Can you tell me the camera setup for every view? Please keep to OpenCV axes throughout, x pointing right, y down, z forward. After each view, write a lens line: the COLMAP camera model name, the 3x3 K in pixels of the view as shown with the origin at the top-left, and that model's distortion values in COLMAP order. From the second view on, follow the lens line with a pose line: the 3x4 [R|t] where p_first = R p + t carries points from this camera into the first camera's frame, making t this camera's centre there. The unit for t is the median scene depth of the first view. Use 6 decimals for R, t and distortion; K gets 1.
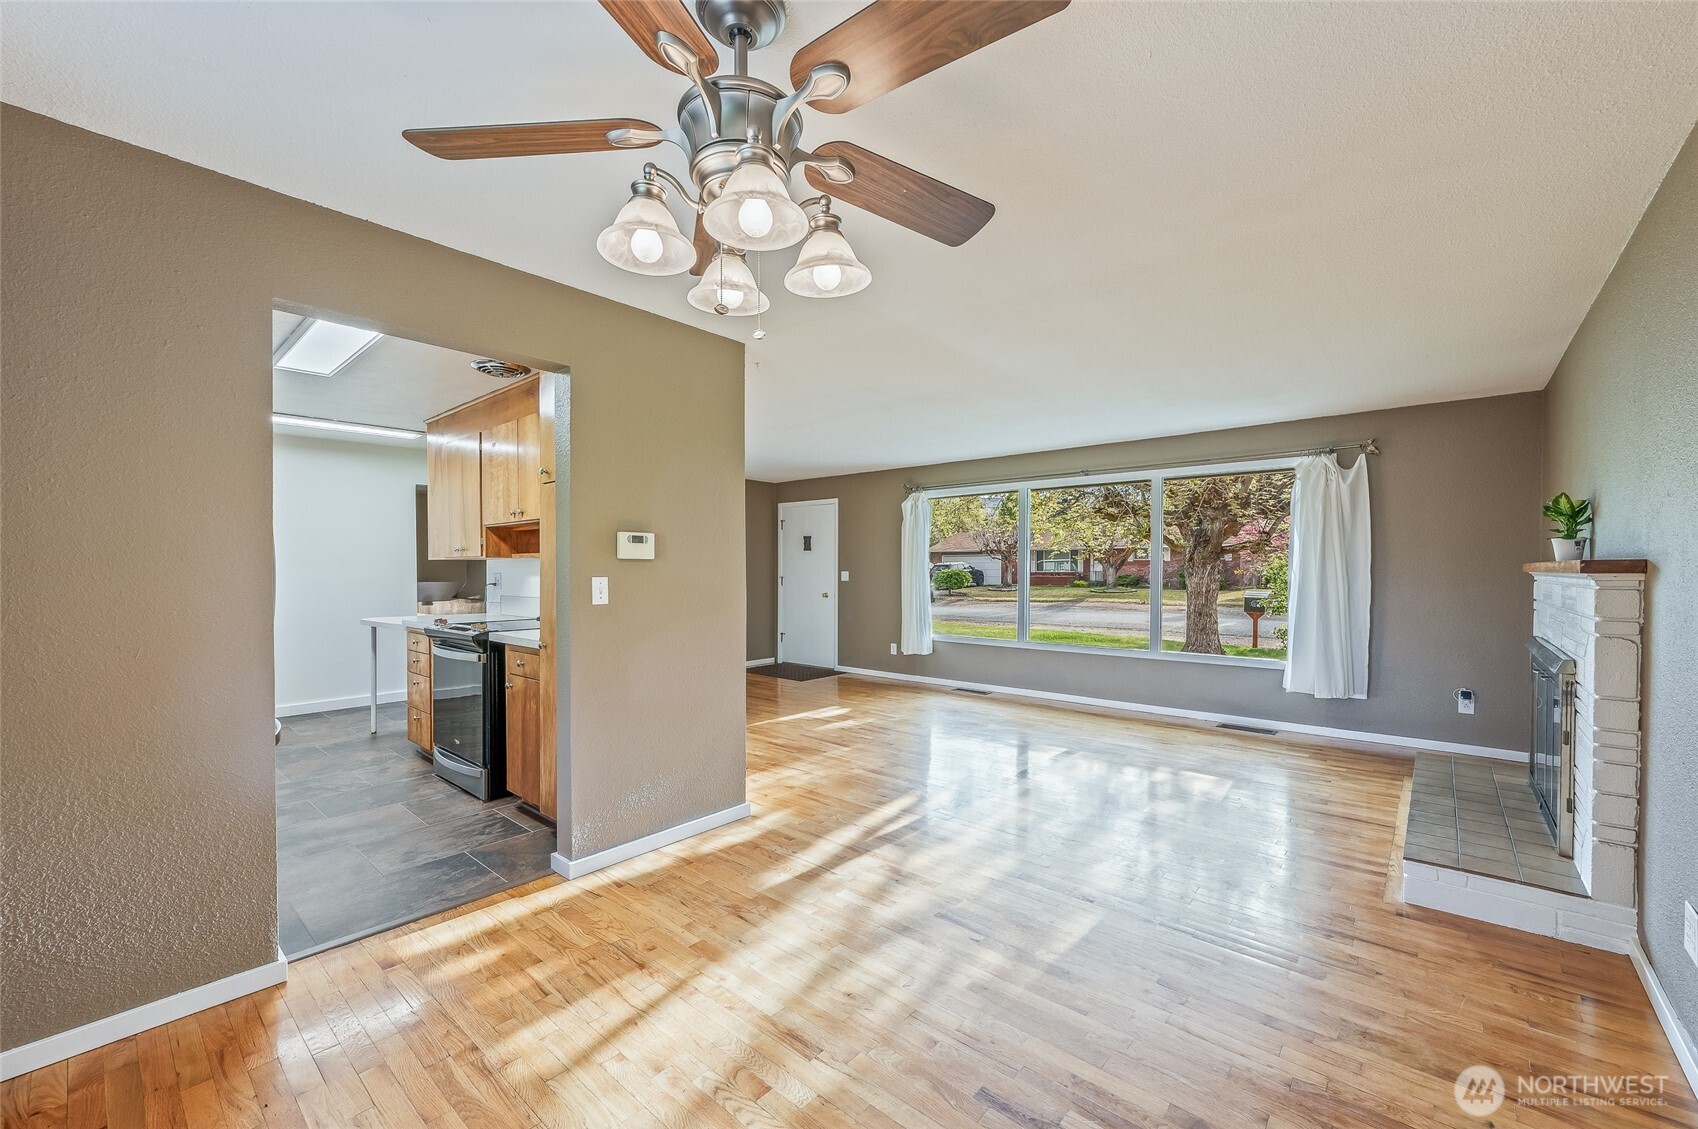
lens RADIAL K [[680.4, 0, 843.9], [0, 680.4, 564.1], [0, 0, 1]] dist [0.000417, 0.000016]
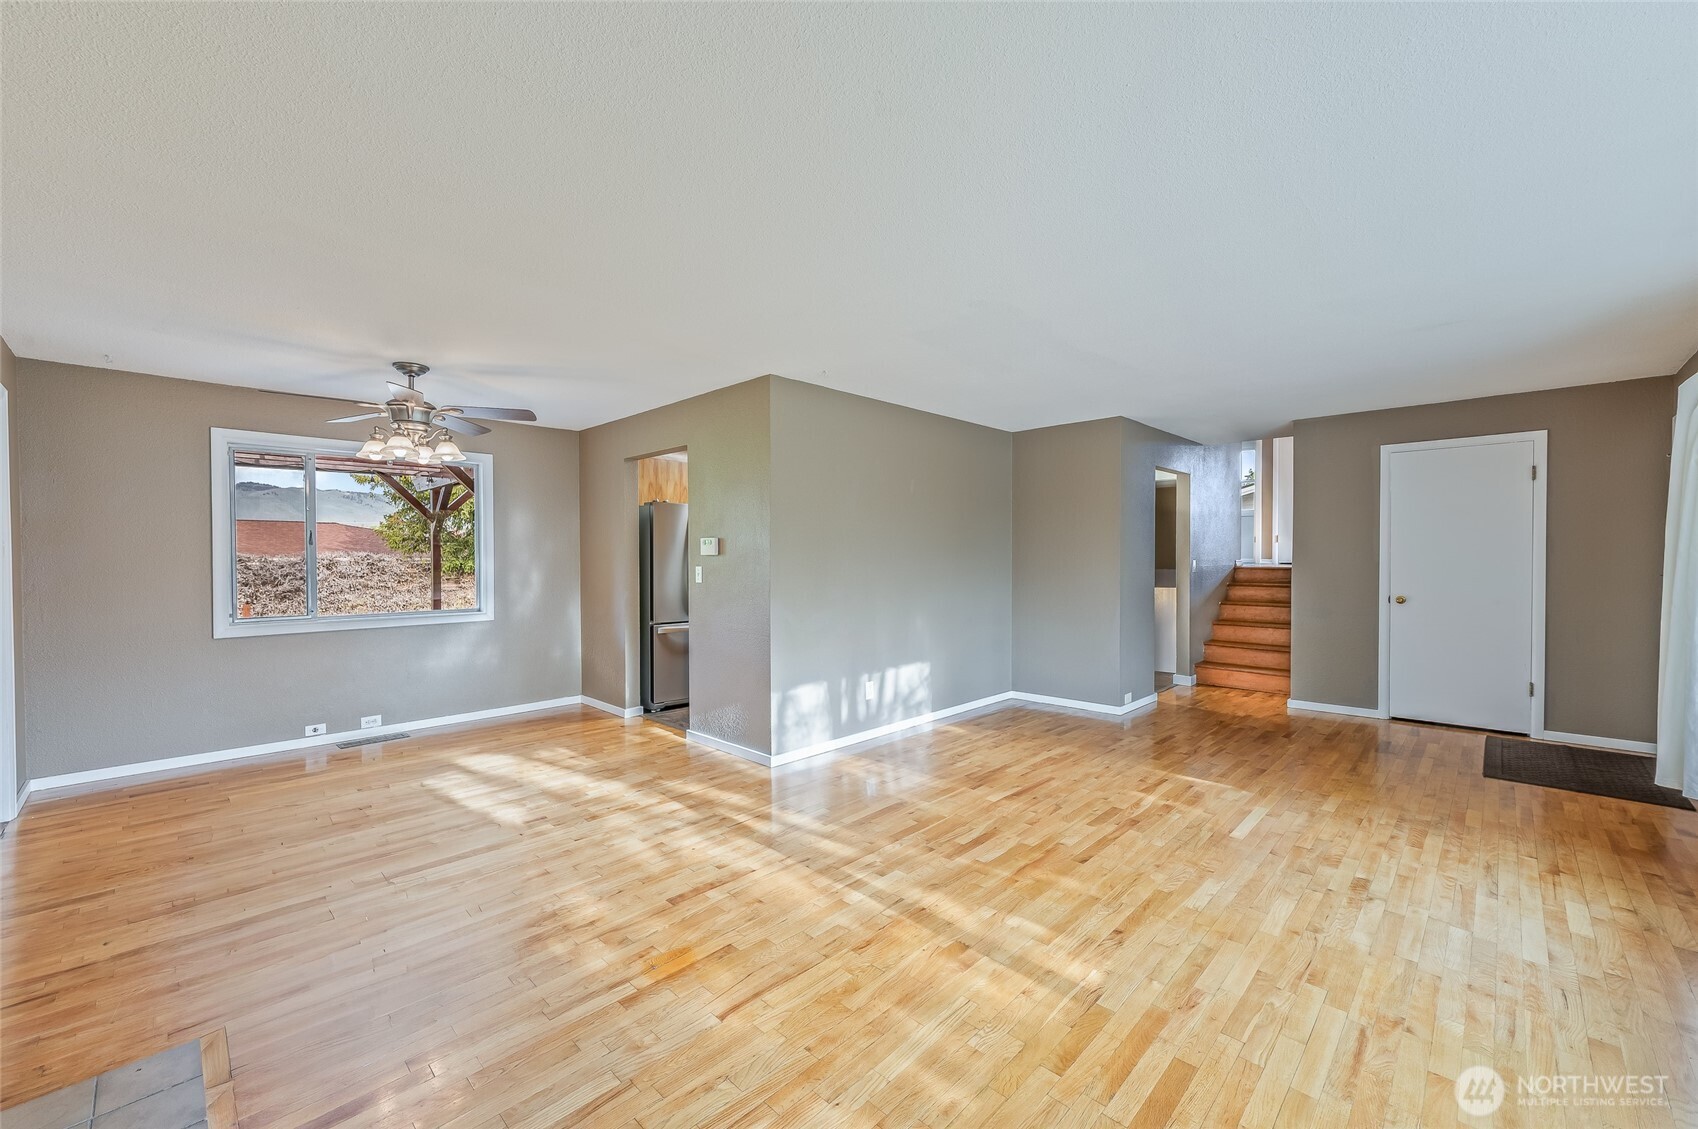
lens RADIAL K [[678.7, 0, 855.2], [0, 678.7, 570.8], [0, 0, 1]] dist [-0.000903, 0.000065]
pose [[-0.032652, 0.024563, -0.999165, 0.915157], [0.009800, 0.999658, 0.024255, -0.004179], [0.999419, -0.009000, -0.032882, 1.043168]]
